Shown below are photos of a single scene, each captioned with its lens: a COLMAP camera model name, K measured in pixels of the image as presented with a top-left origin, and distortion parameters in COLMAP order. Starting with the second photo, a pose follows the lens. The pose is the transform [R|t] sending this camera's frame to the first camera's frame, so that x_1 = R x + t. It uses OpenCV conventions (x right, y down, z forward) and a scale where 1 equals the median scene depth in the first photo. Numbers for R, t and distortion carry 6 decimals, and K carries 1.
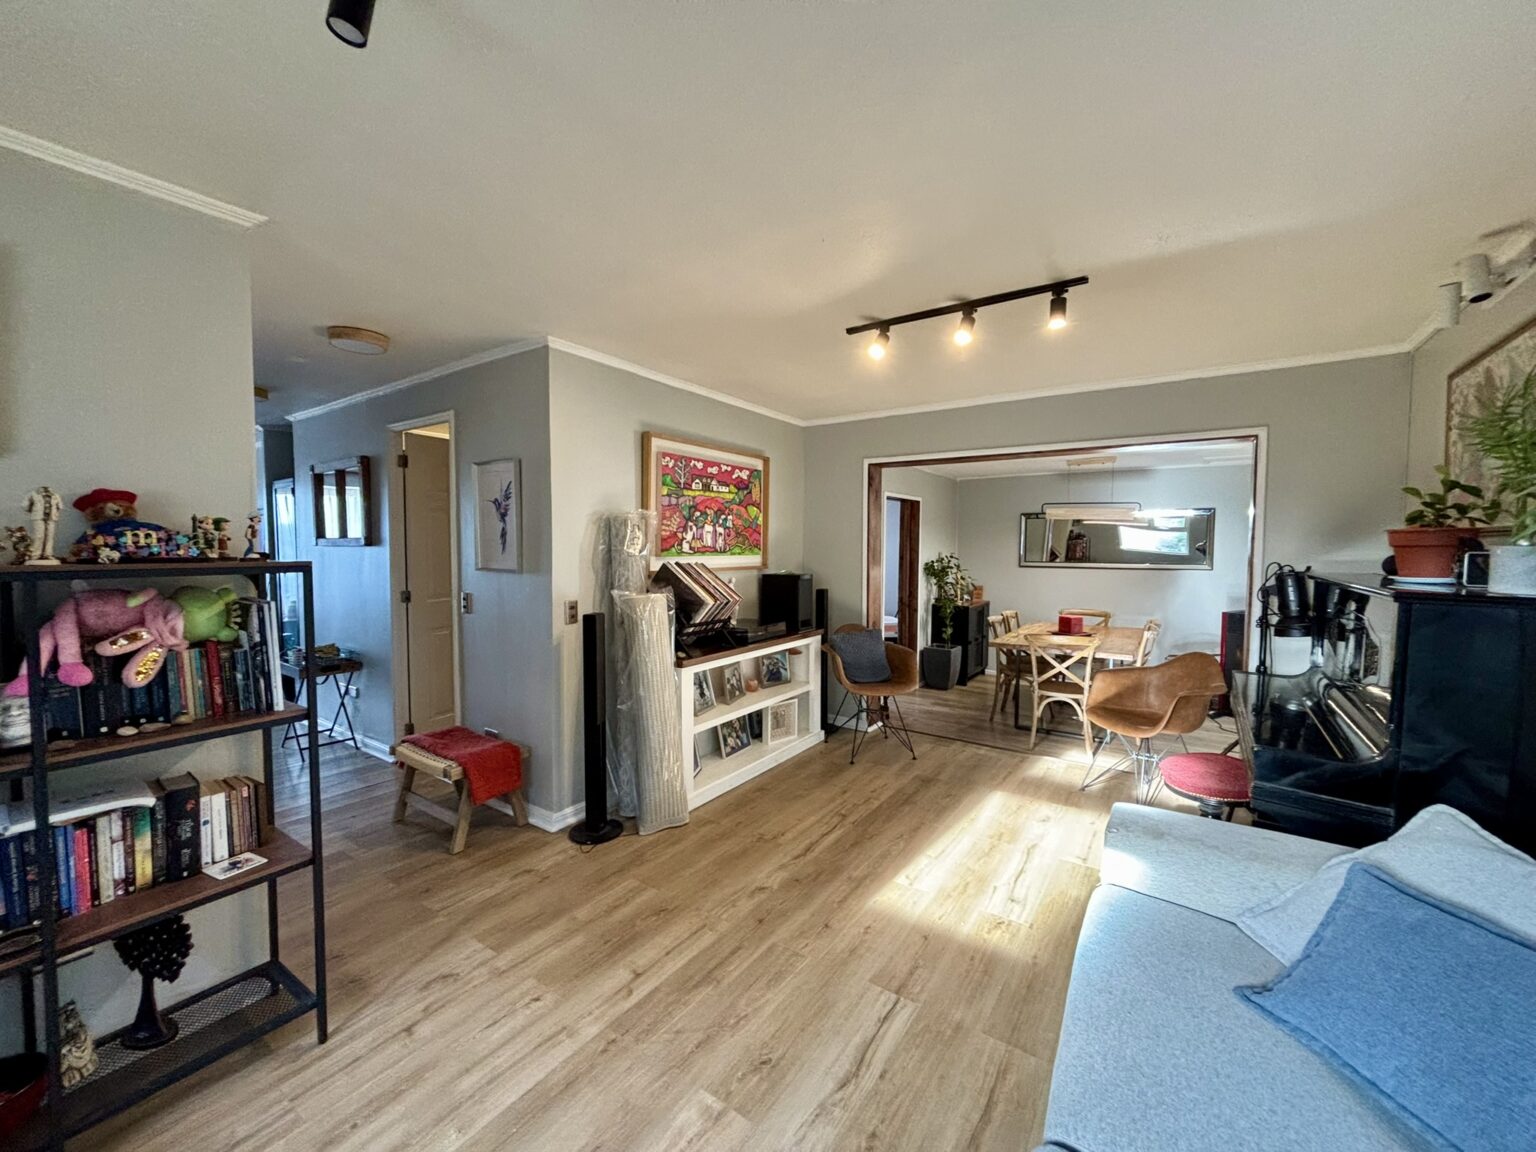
lens RADIAL K [[617.4, 0, 763.8], [0, 617.4, 581.3], [0, 0, 1]] dist [-0.001769, 0.001271]
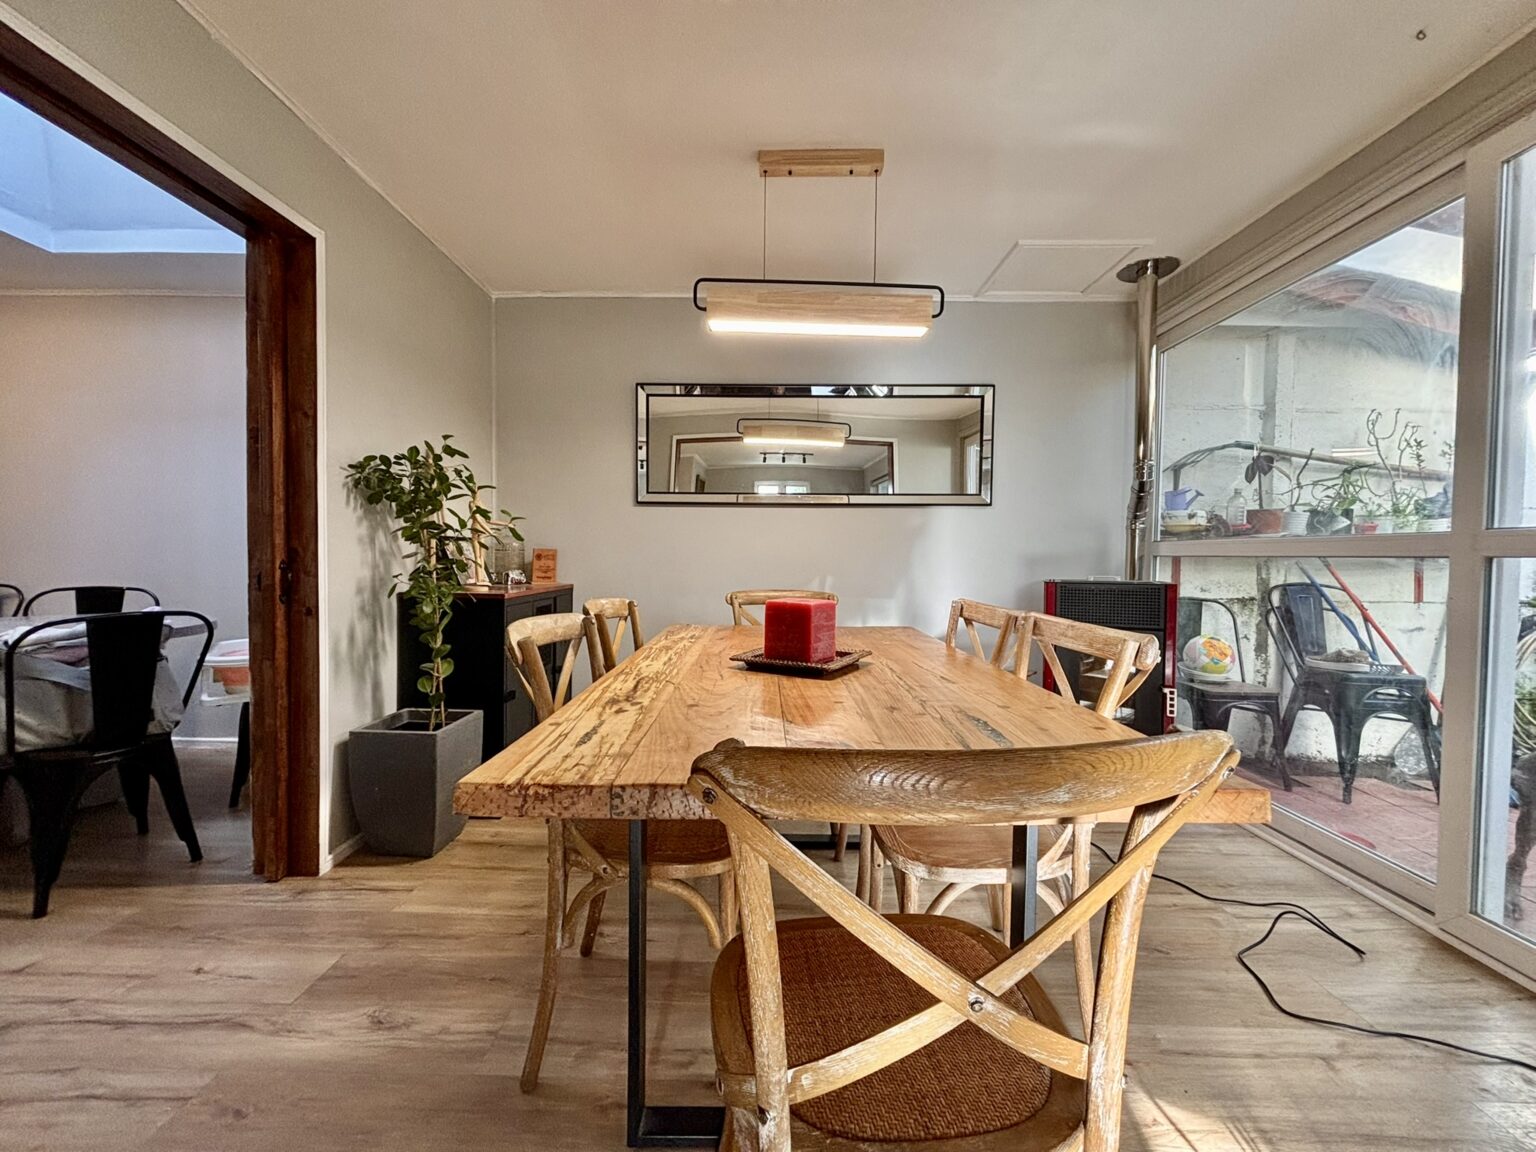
lens RADIAL K [[617.4, 0, 761.3], [0, 617.4, 577.2], [0, 0, 1]] dist [-0.001769, 0.001271]
pose [[0.831679, -0.015597, 0.555037, 0.258784], [0.028235, 0.999500, -0.014221, 0.040067], [-0.554538, 0.027499, 0.831704, 0.624250]]
